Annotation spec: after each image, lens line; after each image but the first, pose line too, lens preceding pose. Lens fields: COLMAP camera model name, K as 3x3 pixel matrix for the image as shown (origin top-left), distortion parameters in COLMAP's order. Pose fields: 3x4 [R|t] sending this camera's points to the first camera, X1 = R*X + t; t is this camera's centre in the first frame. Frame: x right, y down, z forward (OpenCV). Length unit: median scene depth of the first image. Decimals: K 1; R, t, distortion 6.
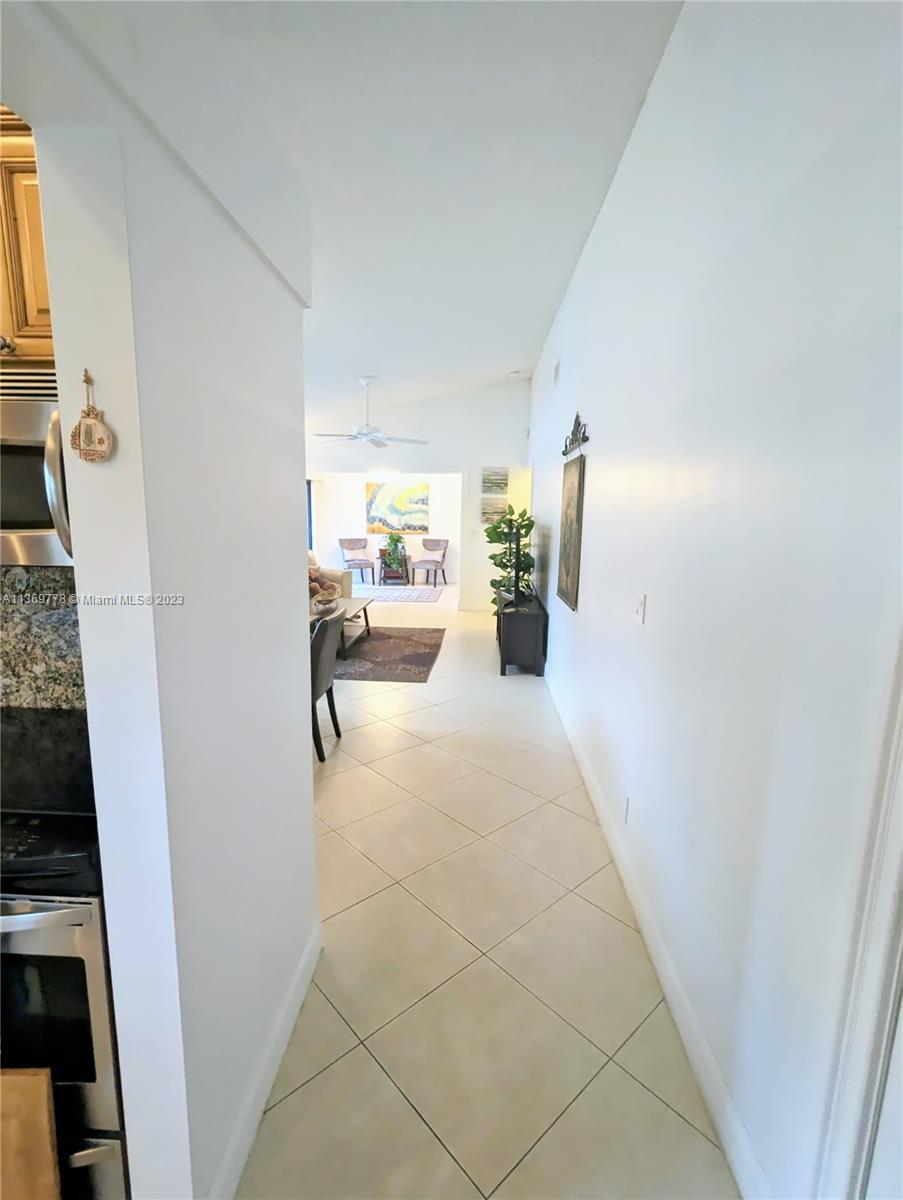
lens RADIAL K [[566.0, 0, 449.5], [0, 566.0, 604.1], [0, 0, 1]] dist [0.000466, 0.000028]
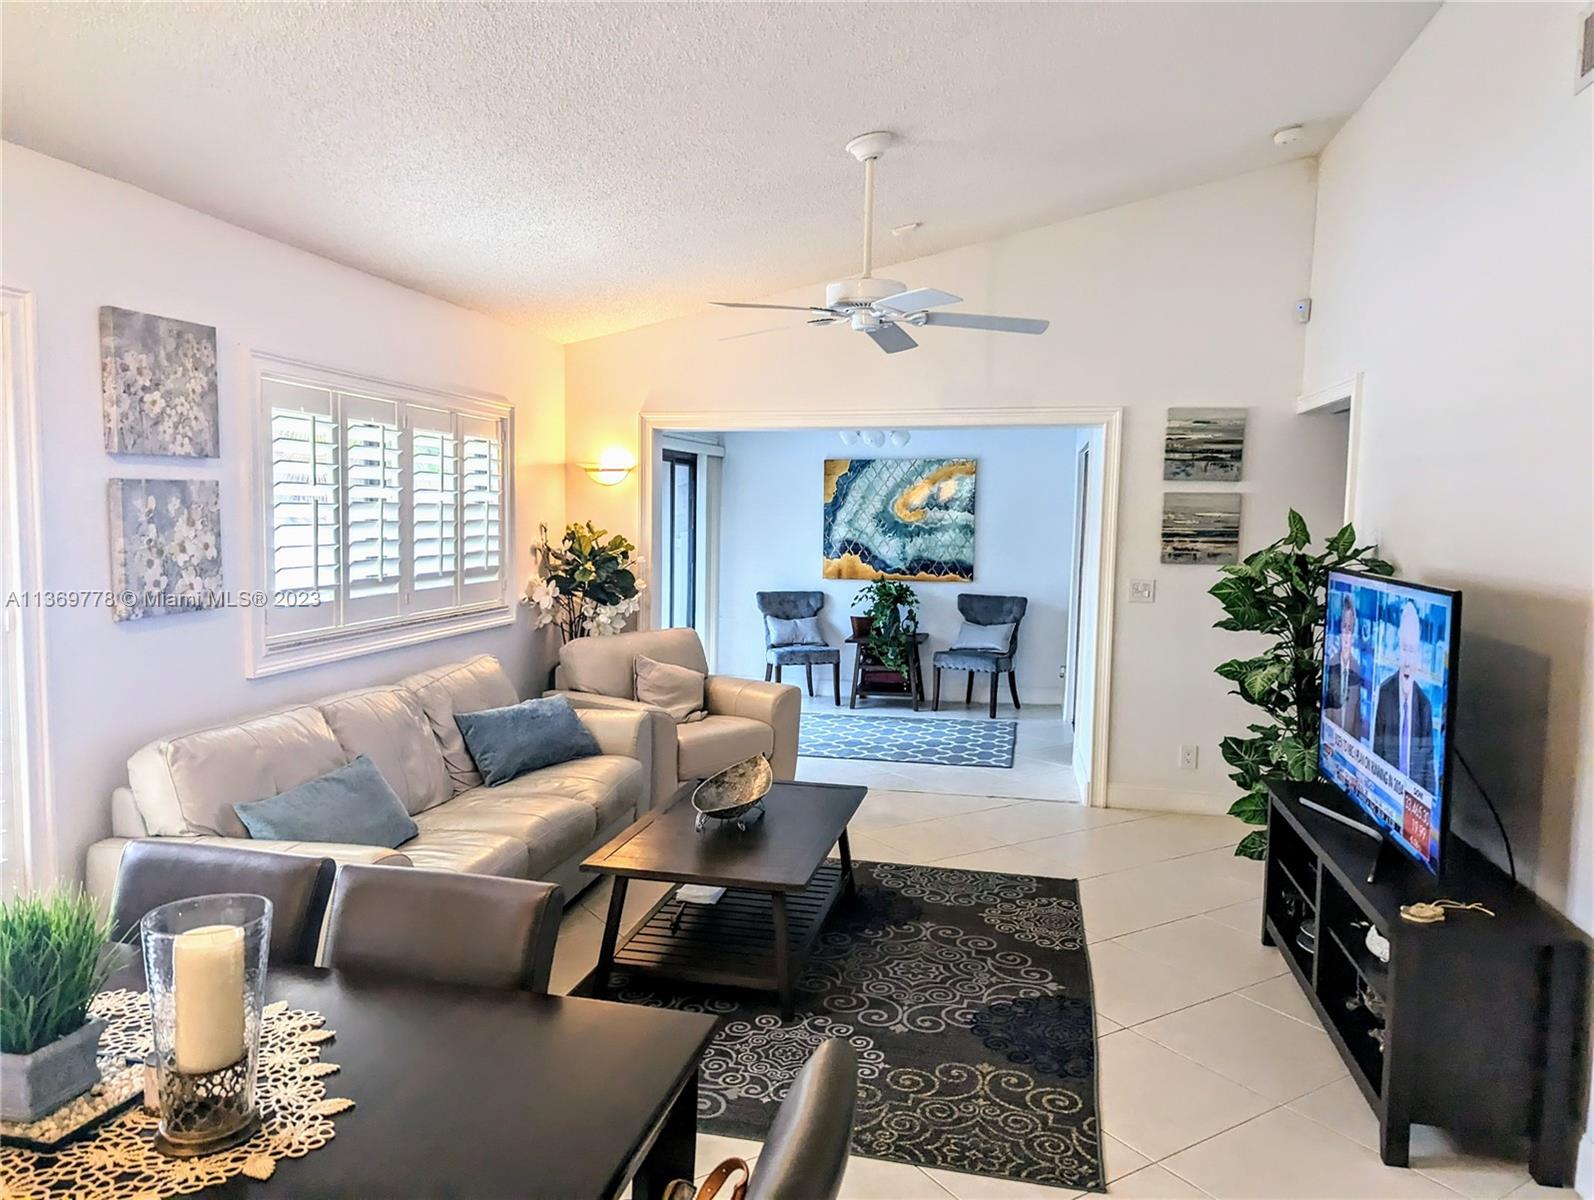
lens RADIAL K [[1126.3, 0, 792.4], [0, 1126.3, 598.9], [0, 0, 1]] dist [0.062227, 0.000393]
pose [[0.988842, 0.013002, -0.148398, -0.047135], [-0.027064, 0.995285, -0.093140, -0.034118], [0.146488, 0.096117, 0.984532, 0.189733]]
